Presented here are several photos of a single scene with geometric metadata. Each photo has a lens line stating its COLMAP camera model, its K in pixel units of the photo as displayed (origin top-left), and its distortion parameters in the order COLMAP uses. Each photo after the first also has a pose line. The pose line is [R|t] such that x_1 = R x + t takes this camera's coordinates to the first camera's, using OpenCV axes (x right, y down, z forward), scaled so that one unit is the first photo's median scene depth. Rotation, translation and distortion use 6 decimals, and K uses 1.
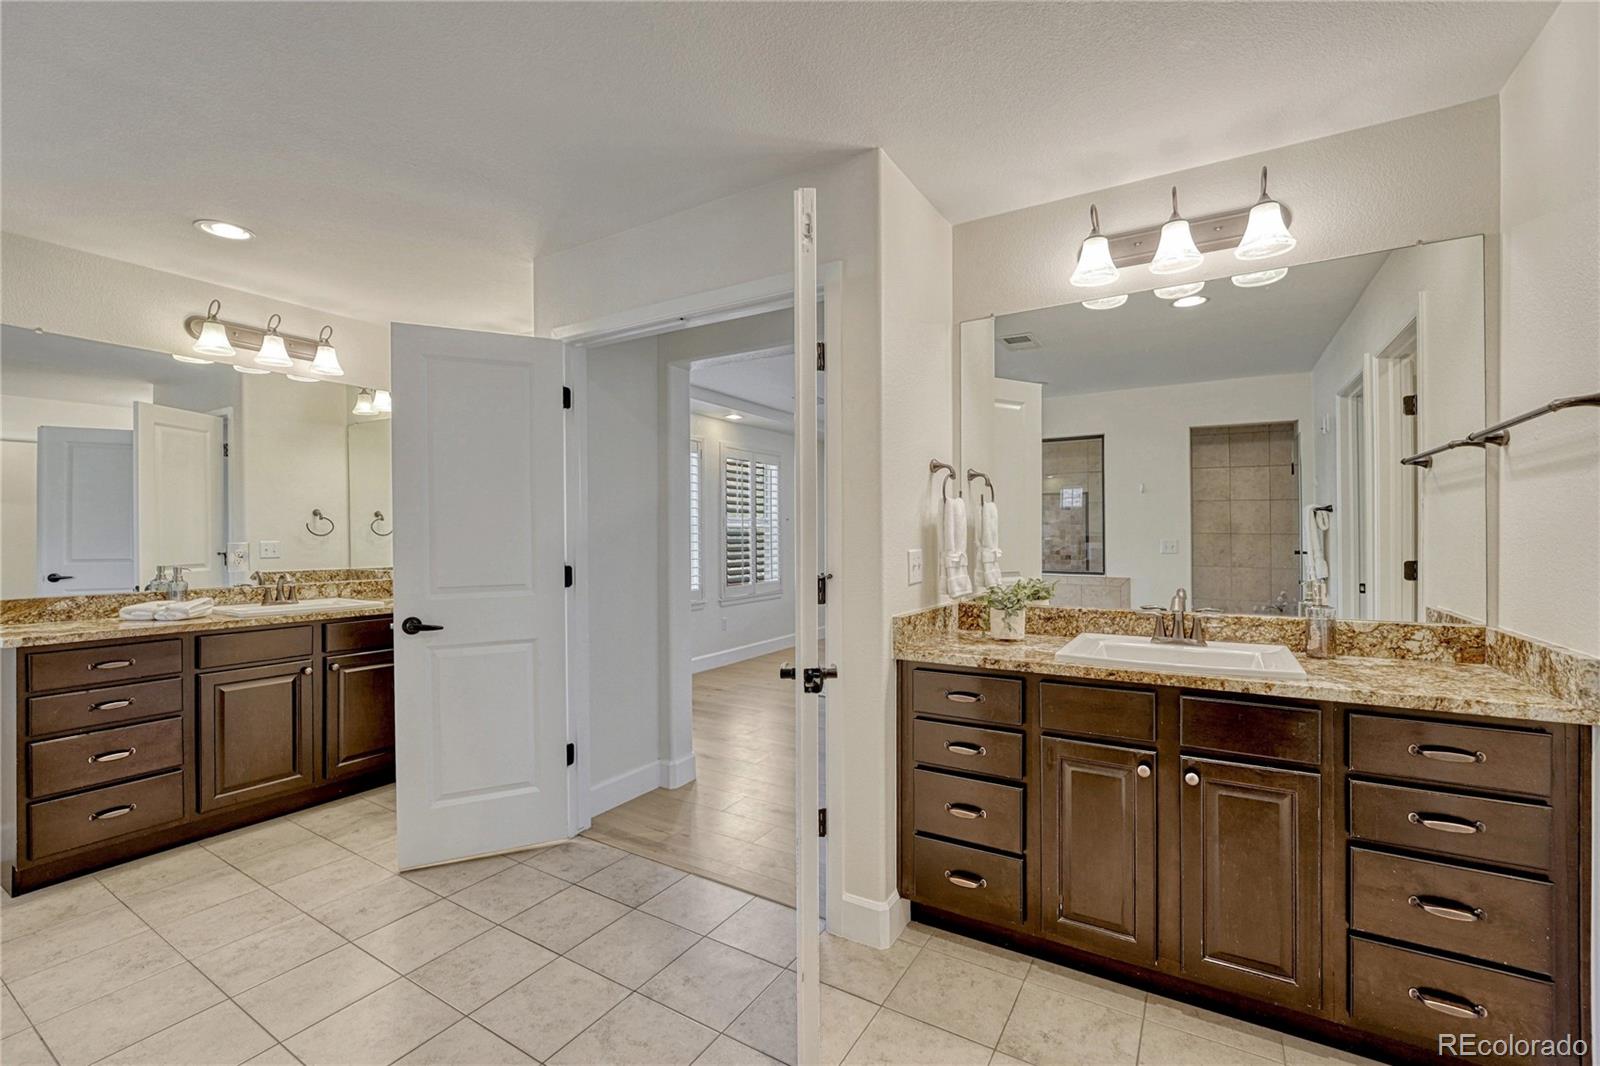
lens RADIAL K [[683.1, 0, 795.5], [0, 683.1, 535.6], [0, 0, 1]] dist [-0.013139, 0.001720]
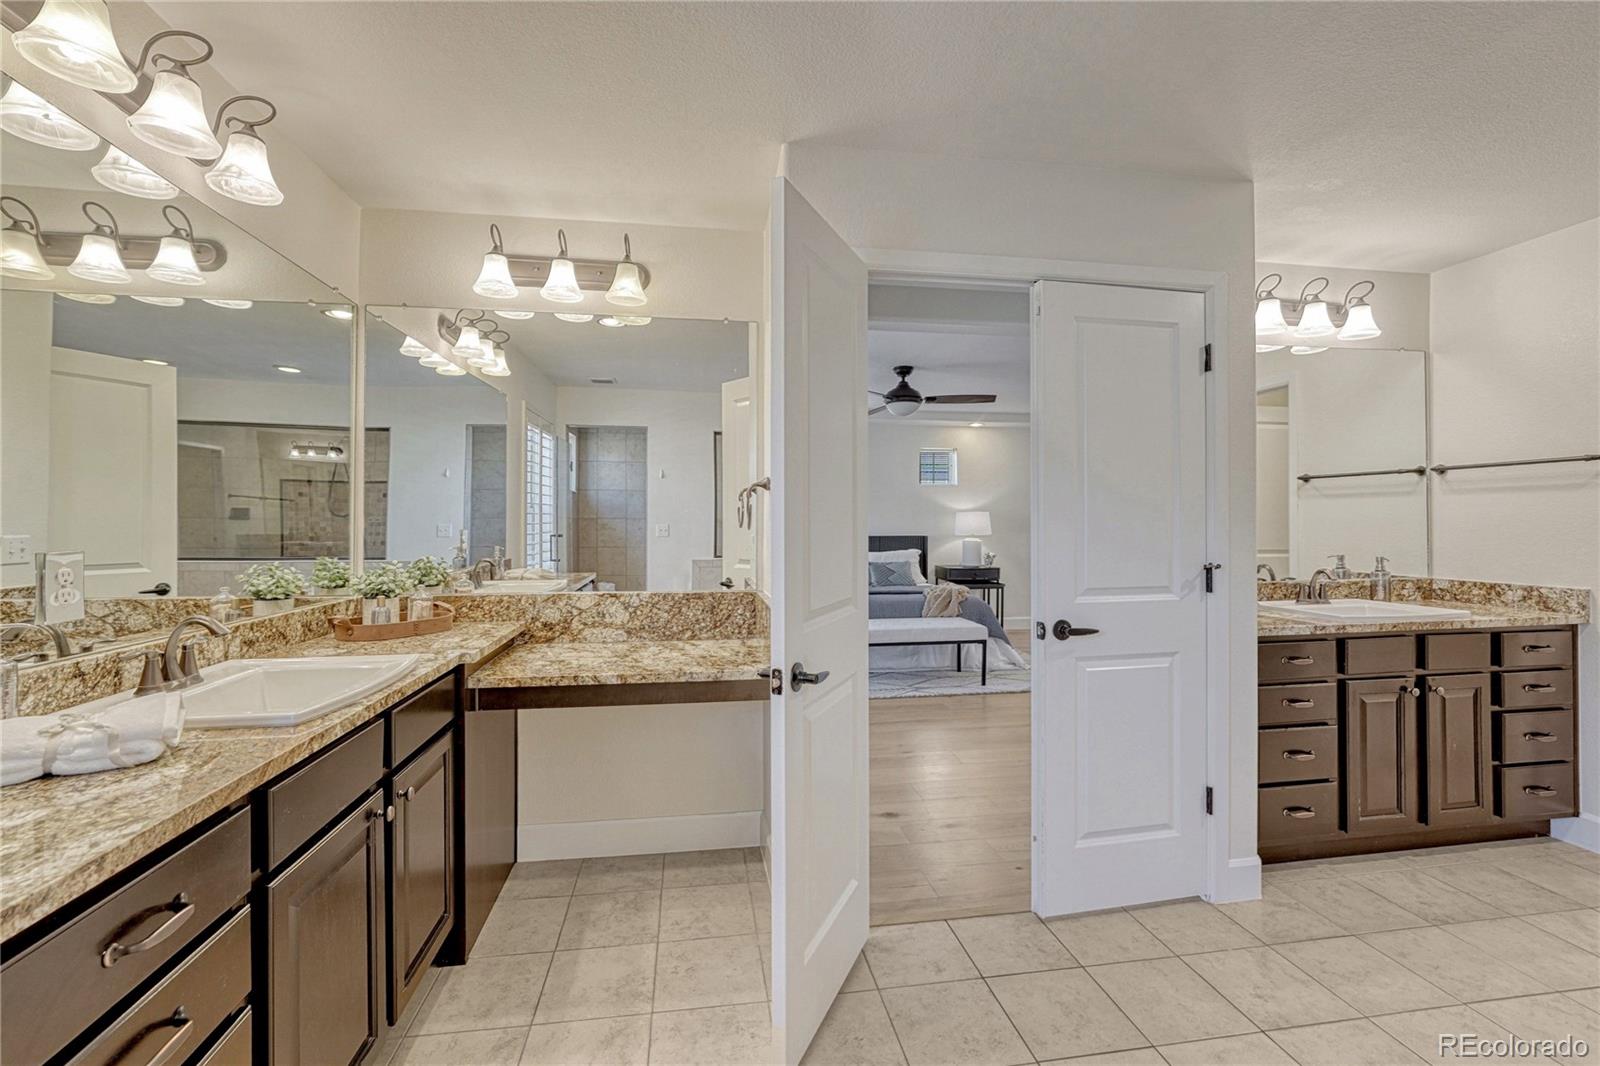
lens RADIAL K [[683.1, 0, 799.0], [0, 683.1, 520.0], [0, 0, 1]] dist [-0.013139, 0.001720]
pose [[0.760053, 0.000848, 0.649860, -1.213326], [0.000848, 0.999997, -0.002297, -0.009838], [-0.649860, 0.002297, 0.760050, 0.671979]]
